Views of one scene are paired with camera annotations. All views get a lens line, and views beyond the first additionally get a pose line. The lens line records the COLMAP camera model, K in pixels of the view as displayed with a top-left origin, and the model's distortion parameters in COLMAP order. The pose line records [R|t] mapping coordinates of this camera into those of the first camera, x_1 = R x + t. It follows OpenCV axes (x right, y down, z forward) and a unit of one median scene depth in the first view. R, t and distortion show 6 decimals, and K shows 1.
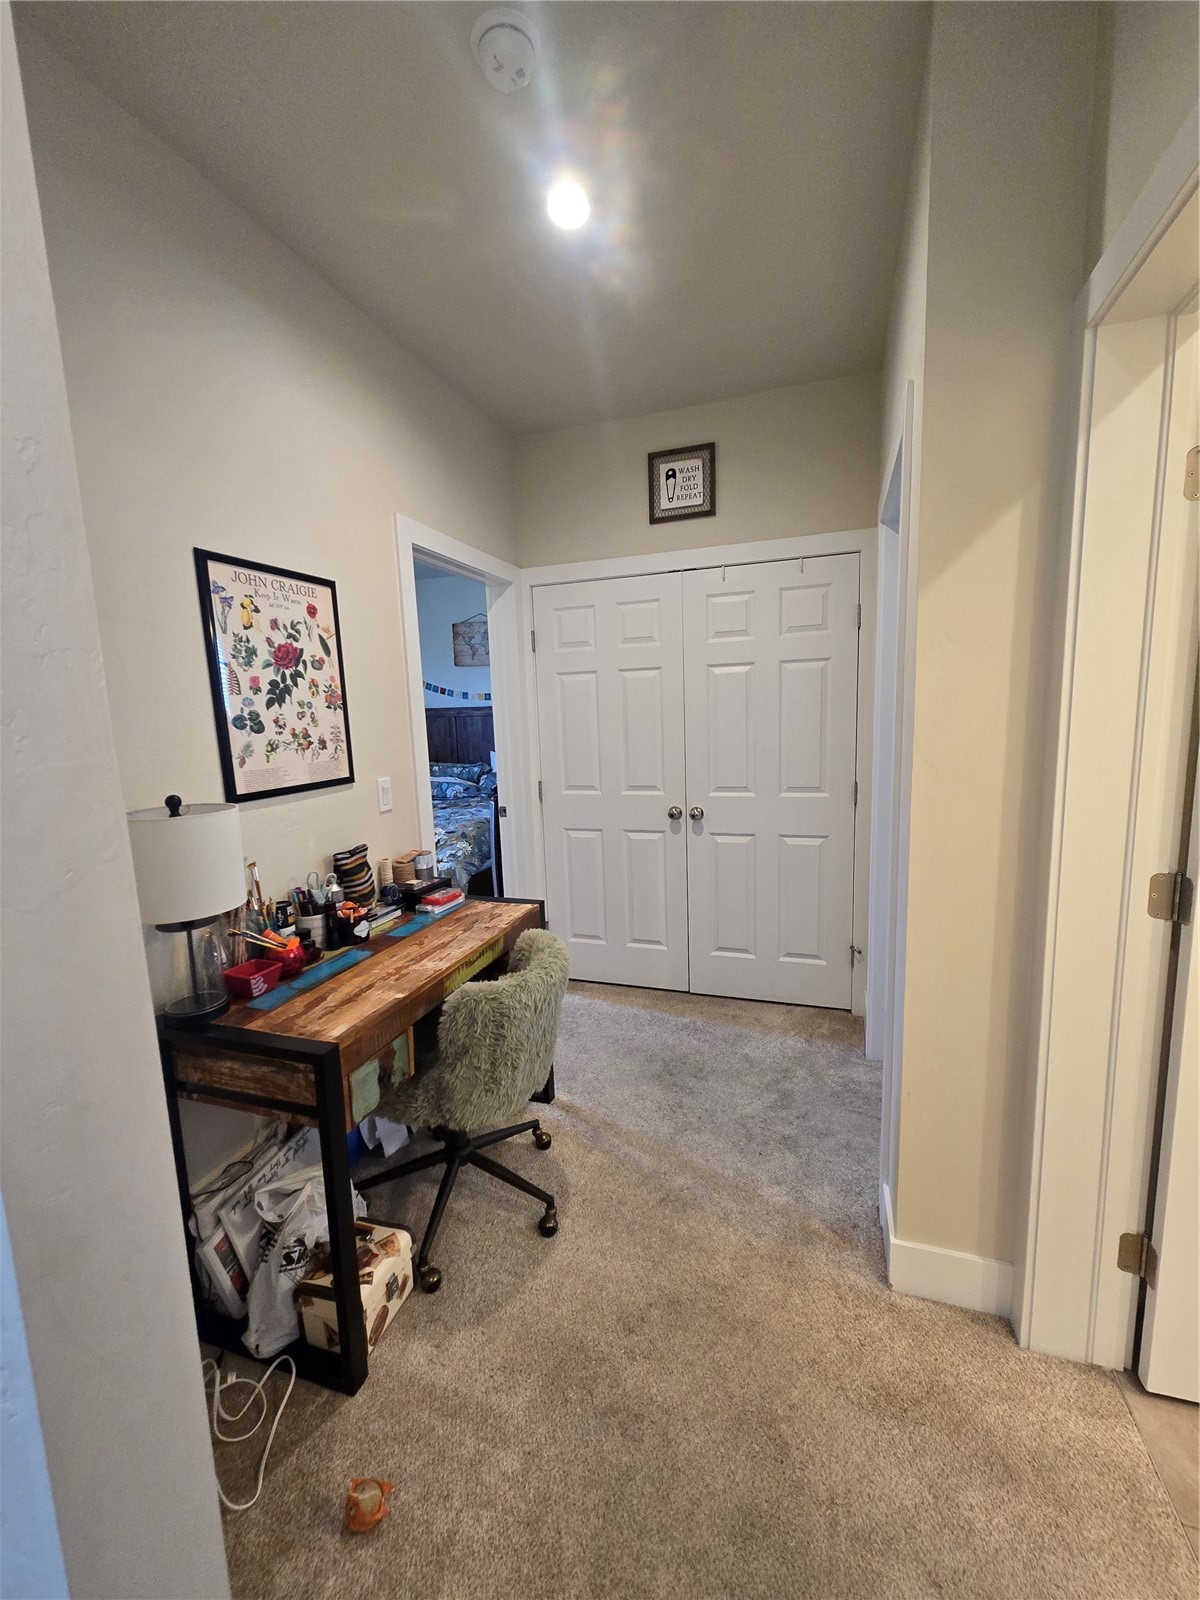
lens RADIAL K [[653.5, 0, 602.5], [0, 653.5, 800.0], [0, 0, 1]] dist [0.007160, -0.000035]
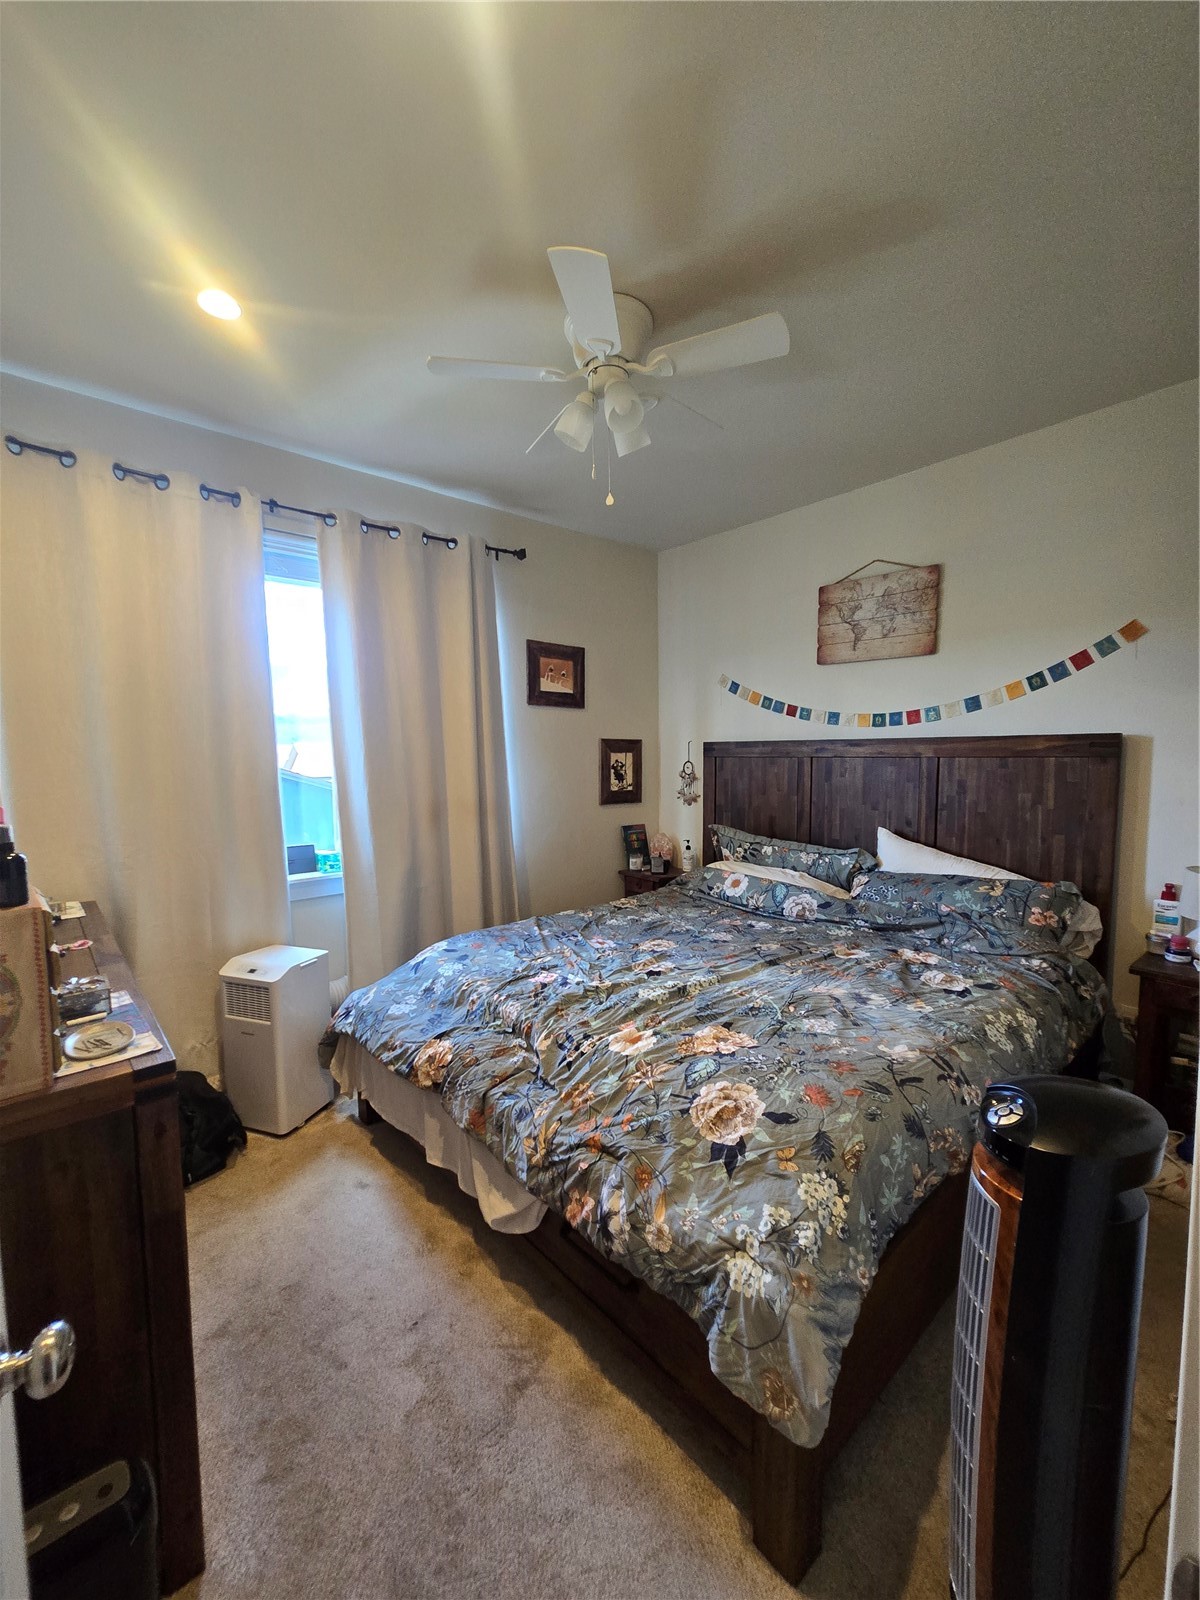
lens RADIAL K [[653.5, 0, 602.0], [0, 653.5, 807.0], [0, 0, 1]] dist [0.007160, -0.000035]
pose [[0.869209, 0.064098, -0.490273, -0.111199], [-0.084210, 0.996266, -0.019045, -0.063281], [0.487222, 0.057841, 0.871361, 0.461150]]
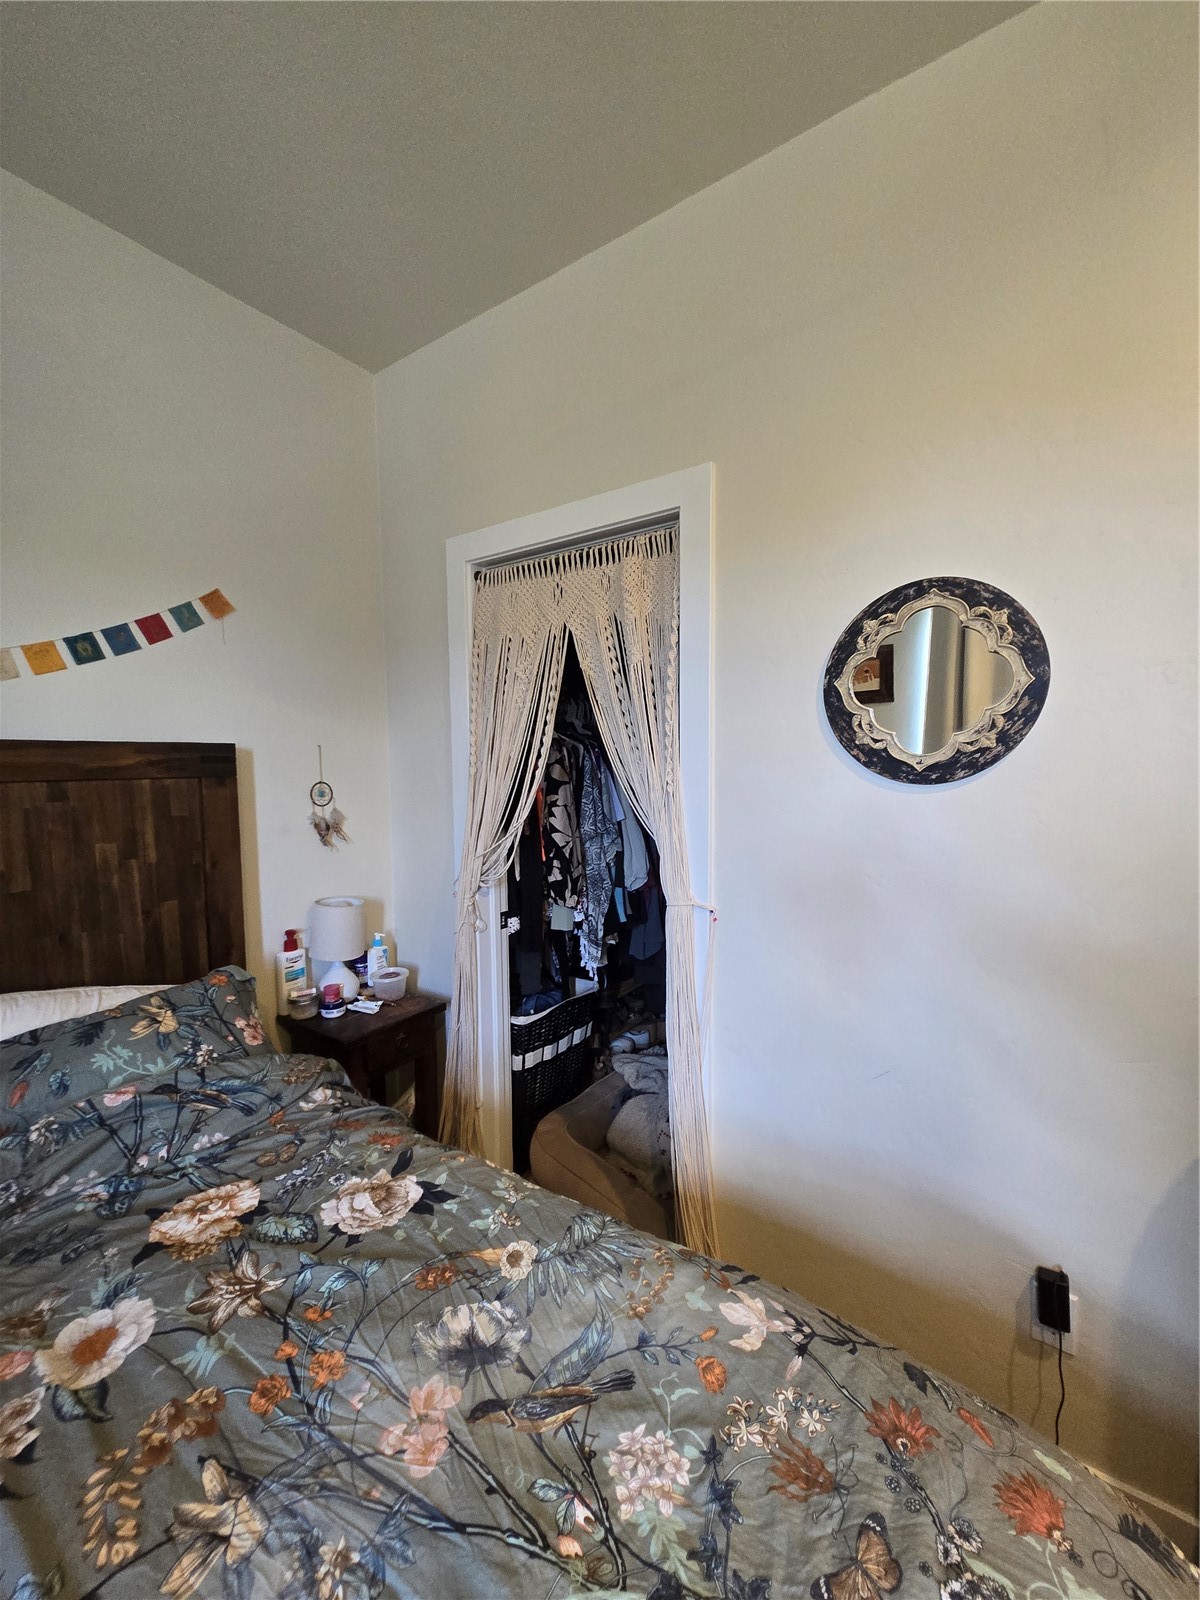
lens RADIAL K [[653.5, 0, 601.2], [0, 653.5, 802.3], [0, 0, 1]] dist [0.007160, -0.000035]
pose [[0.273297, -0.032653, 0.961375, -0.268639], [0.135220, 0.990804, -0.004787, -0.093194], [-0.952378, 0.131306, 0.275200, 0.728559]]
